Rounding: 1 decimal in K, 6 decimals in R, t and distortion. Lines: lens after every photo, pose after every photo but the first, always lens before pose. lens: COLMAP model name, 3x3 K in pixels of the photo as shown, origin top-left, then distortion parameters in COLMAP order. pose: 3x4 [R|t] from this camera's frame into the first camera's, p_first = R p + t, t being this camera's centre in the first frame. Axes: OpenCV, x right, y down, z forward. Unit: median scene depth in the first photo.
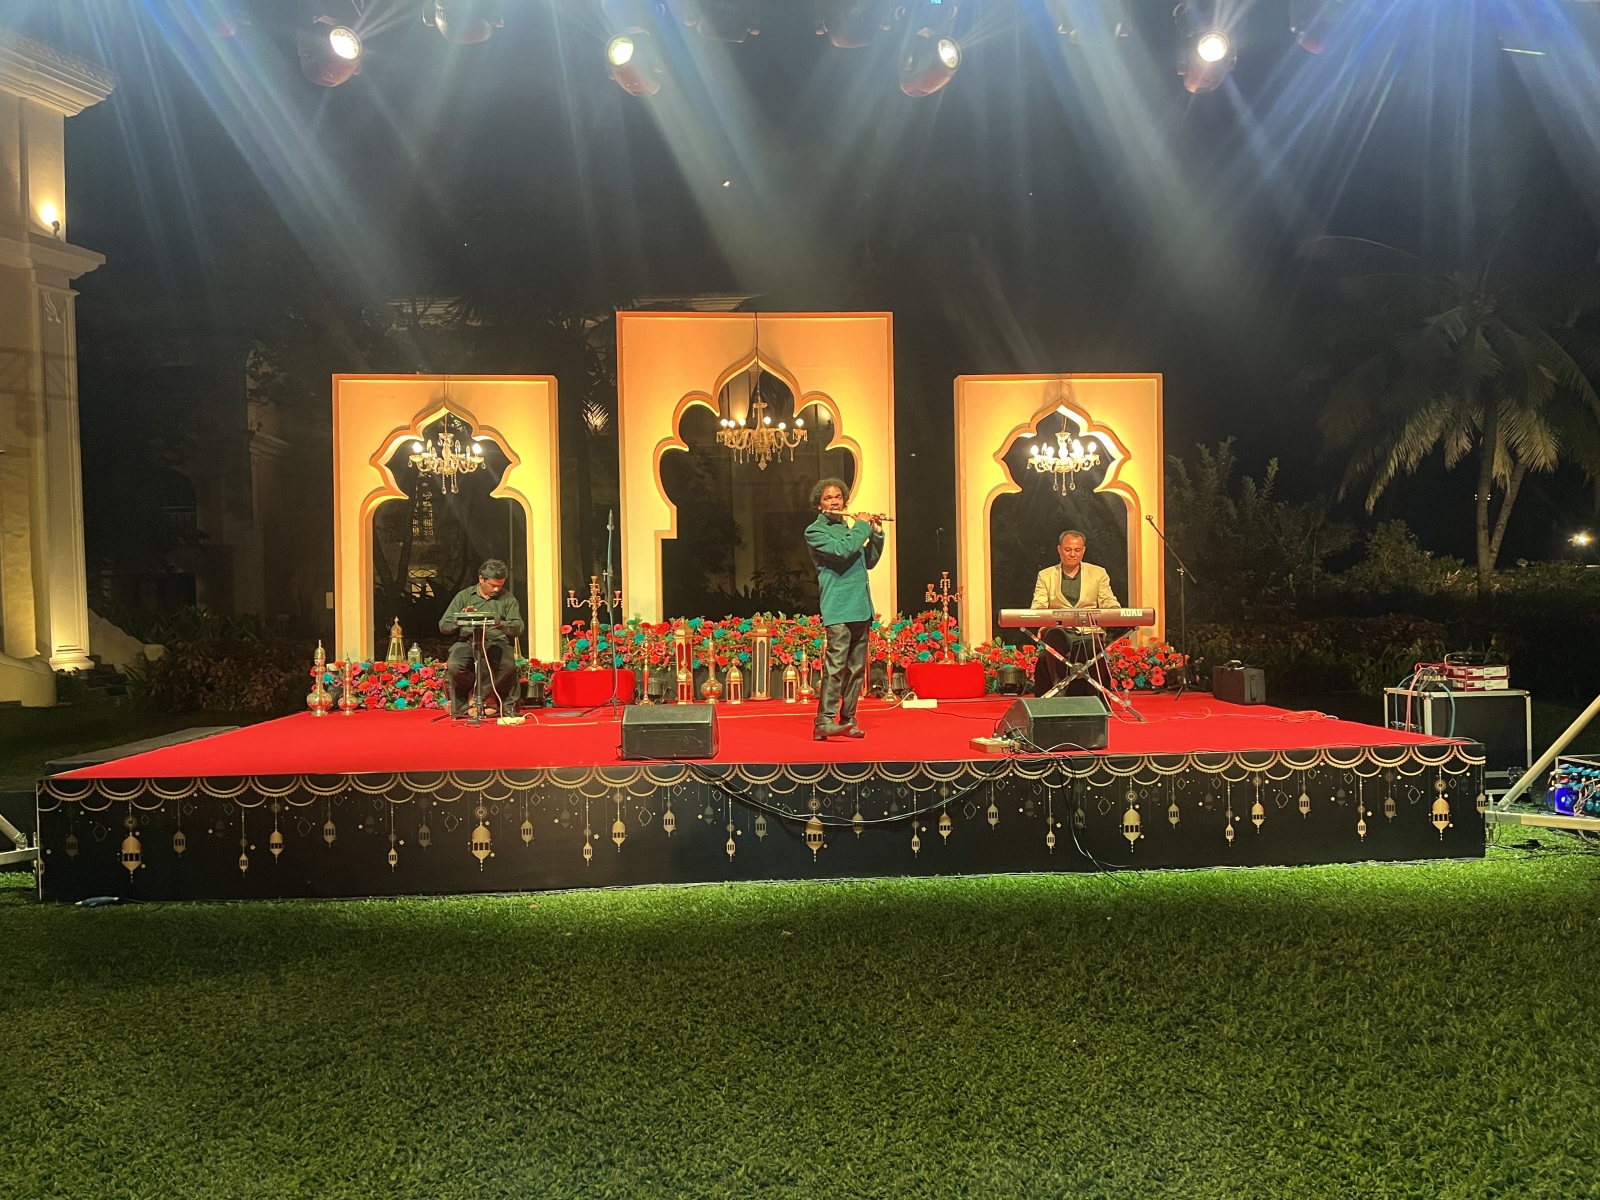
lens RADIAL K [[1237.9, 0, 804.6], [0, 1237.9, 598.0], [0, 0, 1]] dist [0.072985, -0.101105]
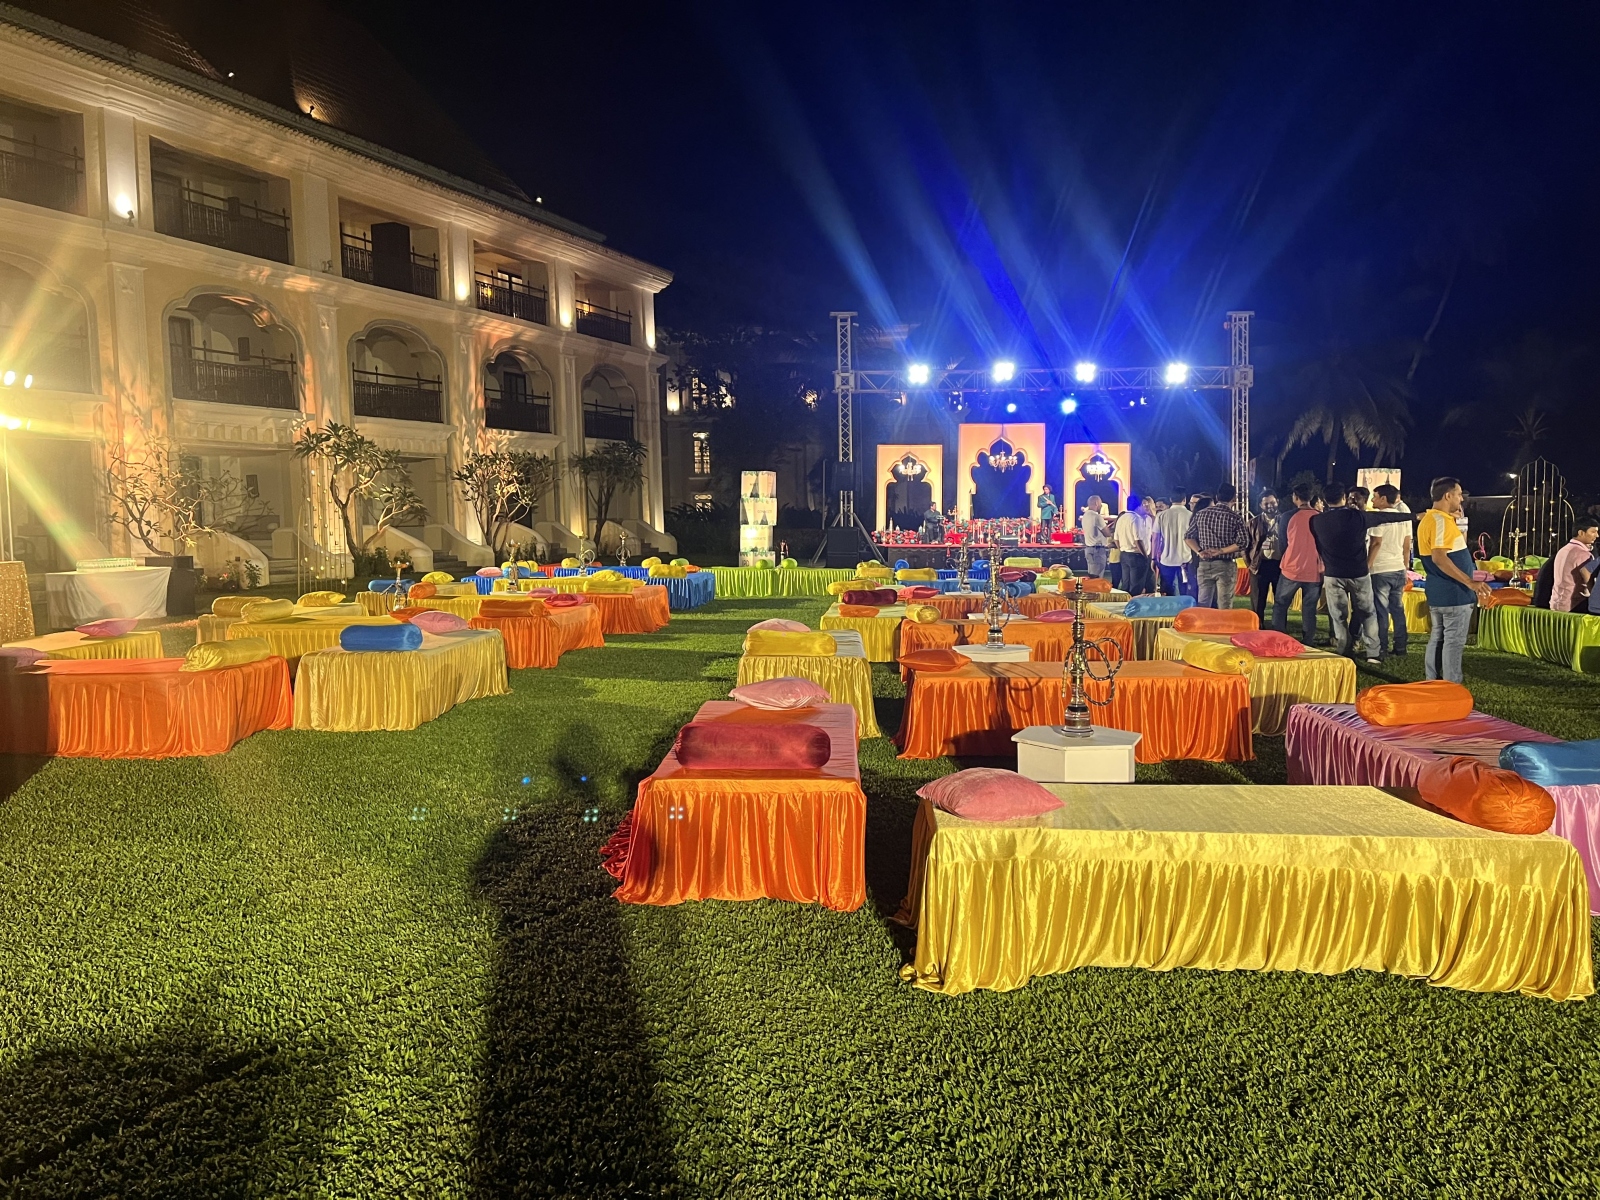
lens RADIAL K [[1237.9, 0, 793.0], [0, 1237.9, 601.3], [0, 0, 1]] dist [0.072985, -0.101105]
pose [[0.998102, 0.011357, -0.060533, -0.380793], [-0.007027, 0.997431, 0.071282, 0.003644], [0.061187, -0.070721, 0.995618, -2.269515]]
